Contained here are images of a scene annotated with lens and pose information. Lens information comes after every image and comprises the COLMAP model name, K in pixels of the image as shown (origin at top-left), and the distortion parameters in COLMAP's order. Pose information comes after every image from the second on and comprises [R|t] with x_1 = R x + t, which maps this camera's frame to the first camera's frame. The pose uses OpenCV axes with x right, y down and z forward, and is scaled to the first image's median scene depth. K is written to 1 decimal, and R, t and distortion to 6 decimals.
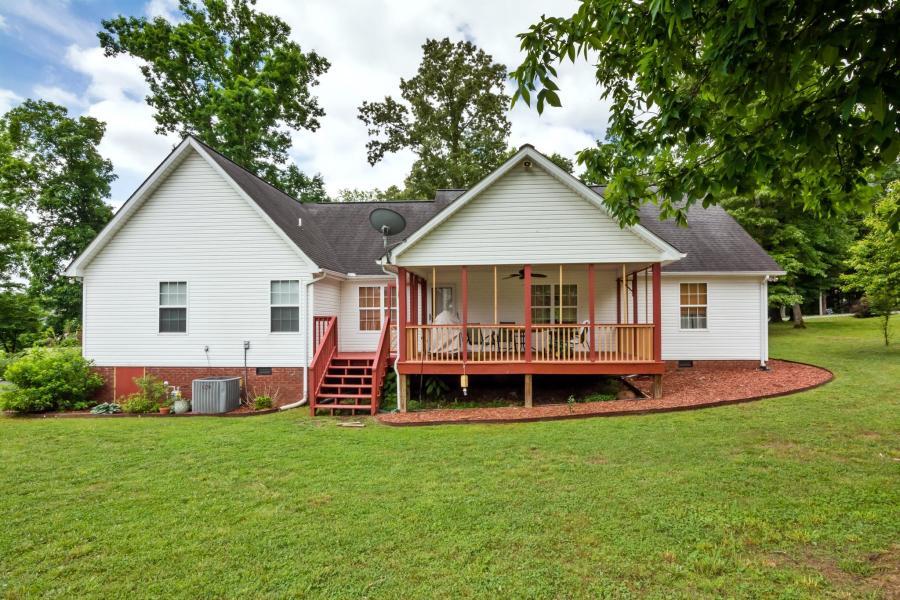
lens RADIAL K [[454.8, 0, 450.5], [0, 454.8, 308.2], [0, 0, 1]] dist [-0.013697, -0.002640]
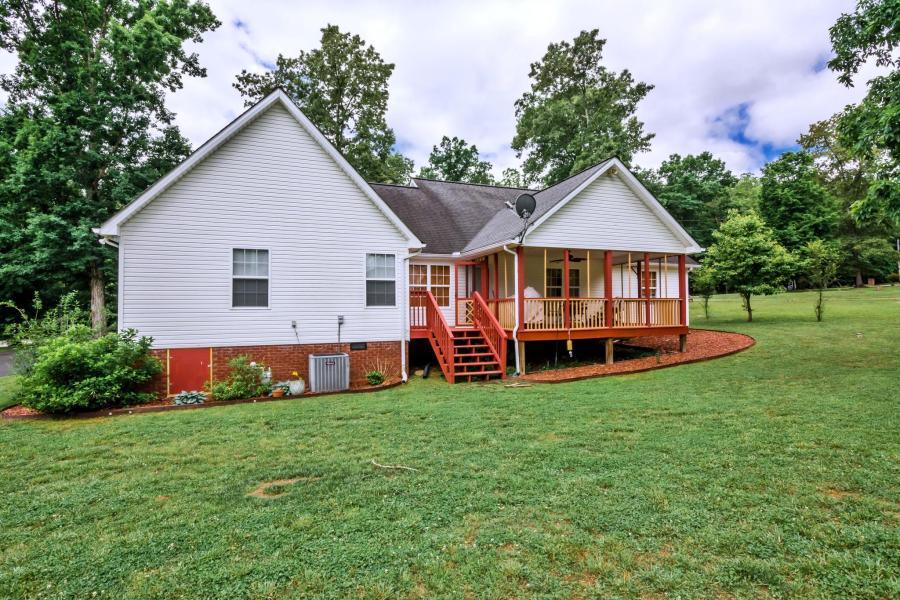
lens RADIAL K [[429.5, 0, 450.1], [0, 429.5, 293.8], [0, 0, 1]] dist [-0.009426, -0.000784]
pose [[0.913524, 0.011729, 0.406617, -0.608908], [-0.009786, 0.999929, -0.006857, 0.030756], [-0.406668, 0.002285, 0.913573, 0.082057]]
